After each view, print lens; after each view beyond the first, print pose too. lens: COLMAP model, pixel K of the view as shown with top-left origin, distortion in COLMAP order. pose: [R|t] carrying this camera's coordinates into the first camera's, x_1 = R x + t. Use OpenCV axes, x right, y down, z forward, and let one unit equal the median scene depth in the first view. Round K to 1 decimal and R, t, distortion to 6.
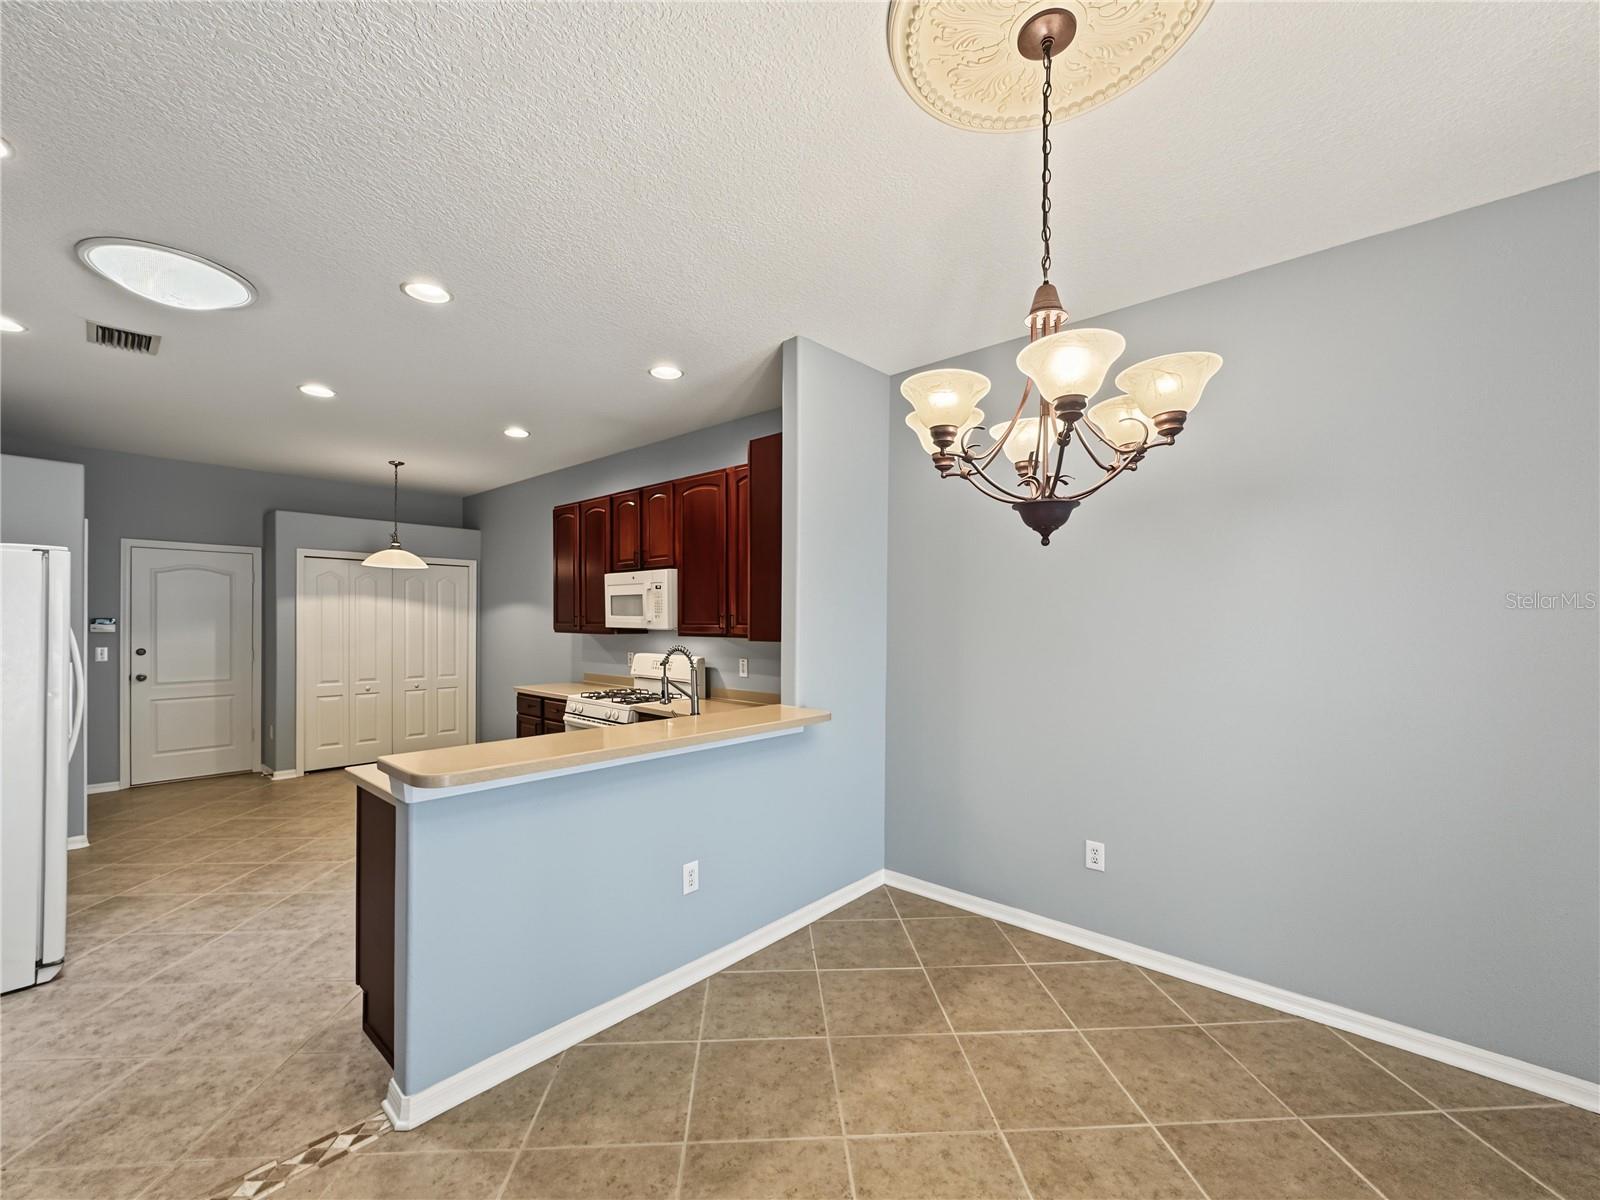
lens RADIAL K [[666.2, 0, 800.7], [0, 666.2, 617.9], [0, 0, 1]] dist [0.000523, 0.000251]
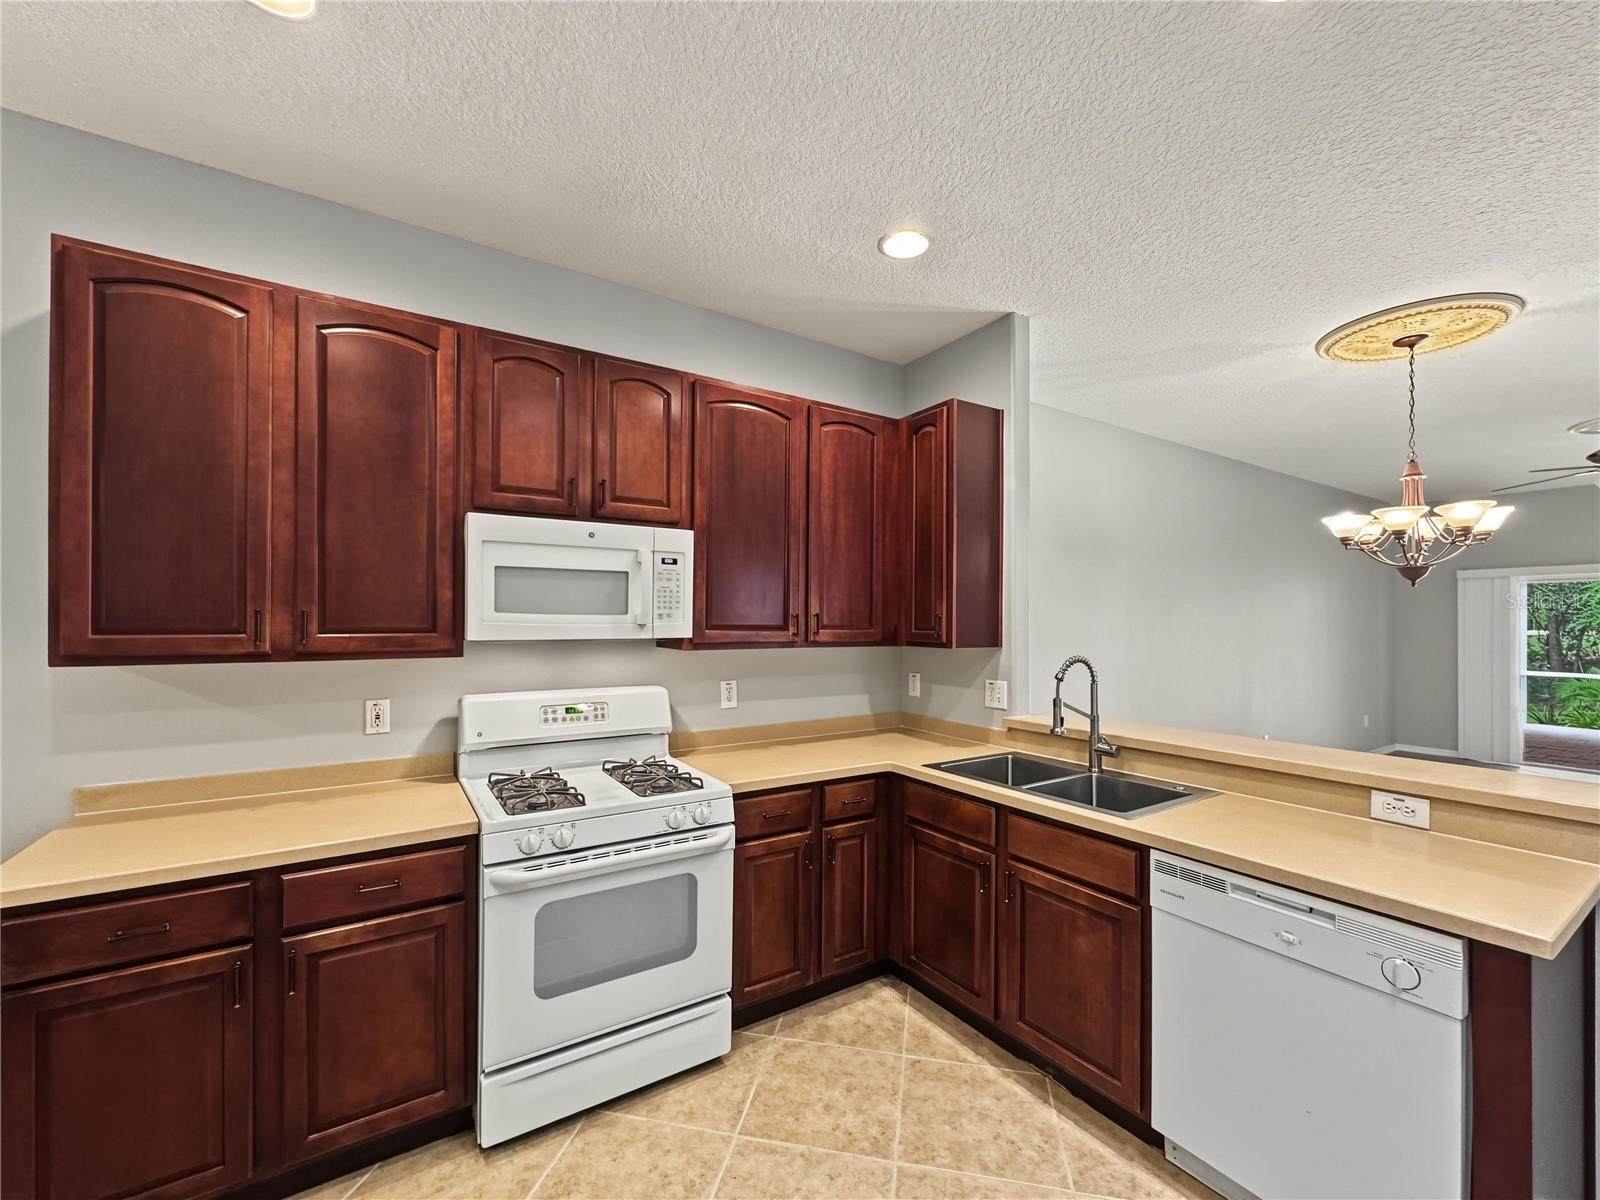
lens RADIAL K [[649.8, 0, 799.0], [0, 649.8, 614.3], [0, 0, 1]] dist [-0.000815, -0.000374]
pose [[0.270475, 0.004958, 0.962714, -0.569331], [-0.004554, 0.999982, -0.003870, -0.001631], [-0.962716, -0.003337, 0.270493, 0.626133]]
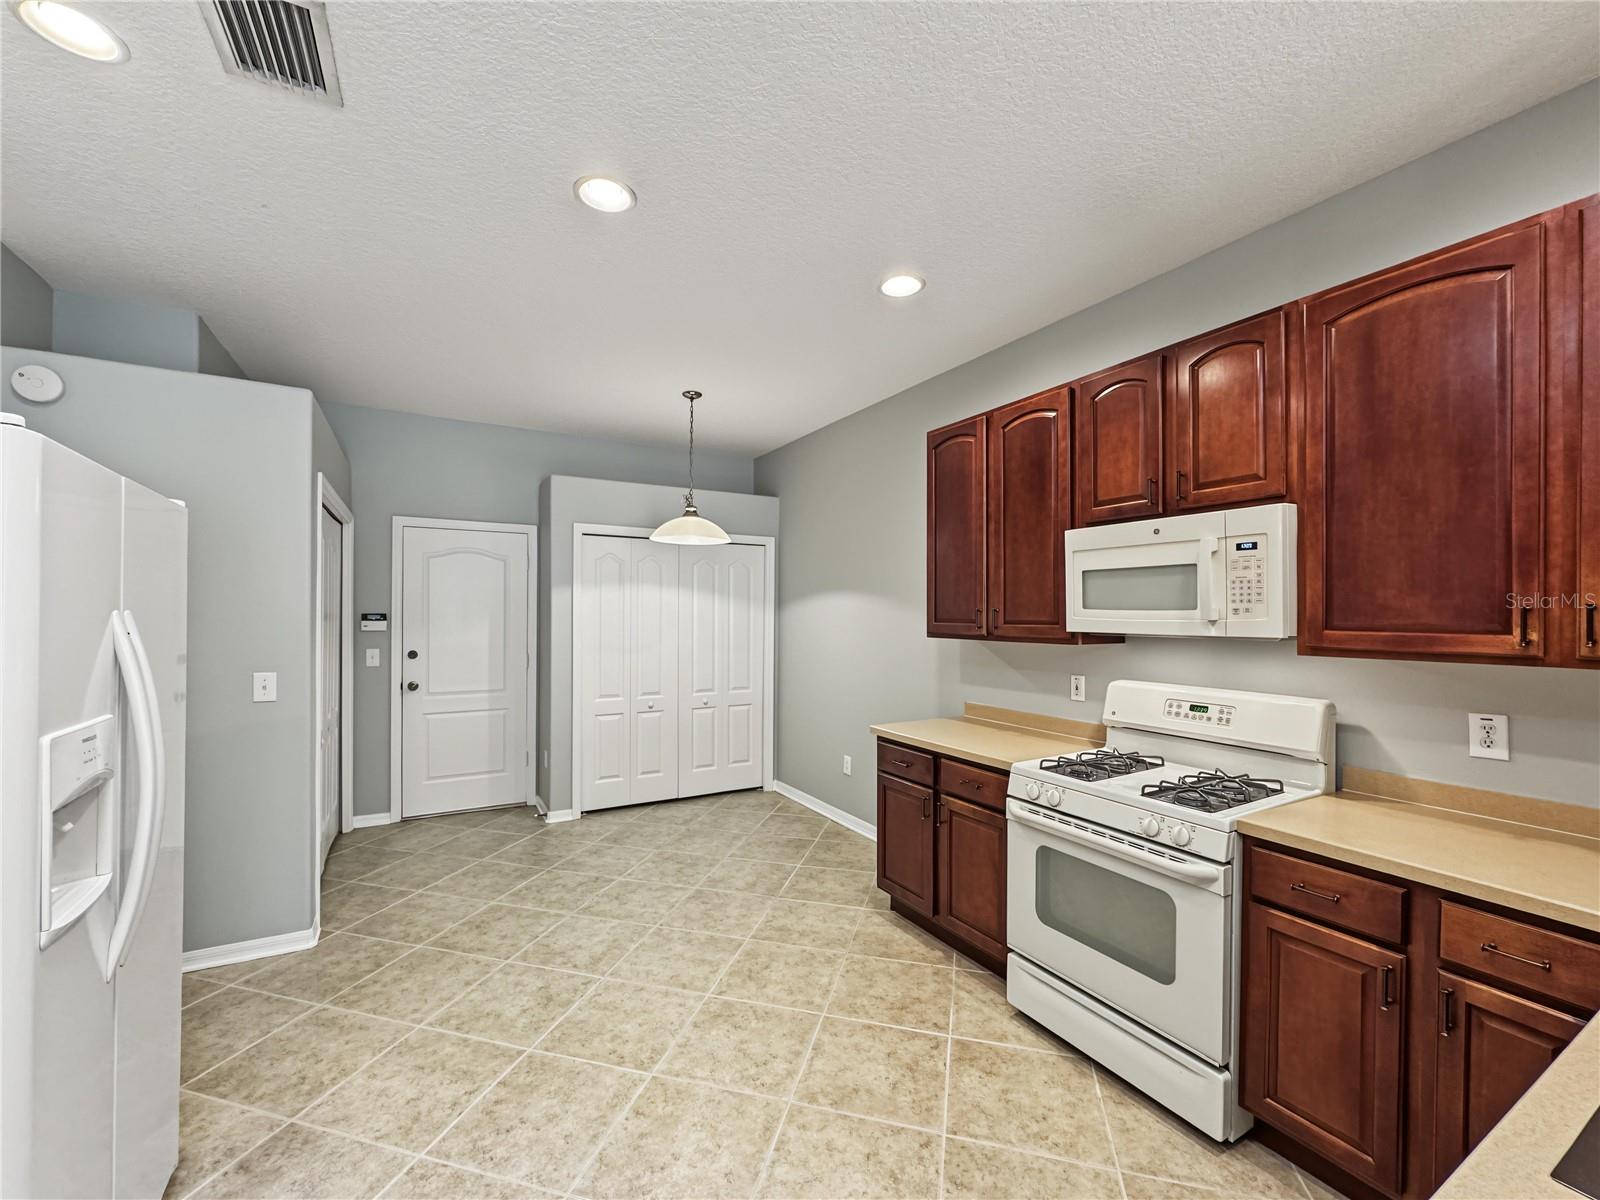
lens RADIAL K [[655.5, 0, 804.6], [0, 655.5, 609.1], [0, 0, 1]] dist [-0.002409, -0.000036]
pose [[0.952138, -0.001334, -0.305667, -0.300845], [-0.000511, 0.999982, -0.005955, -0.000493], [0.305669, 0.005827, 0.952120, 0.401401]]
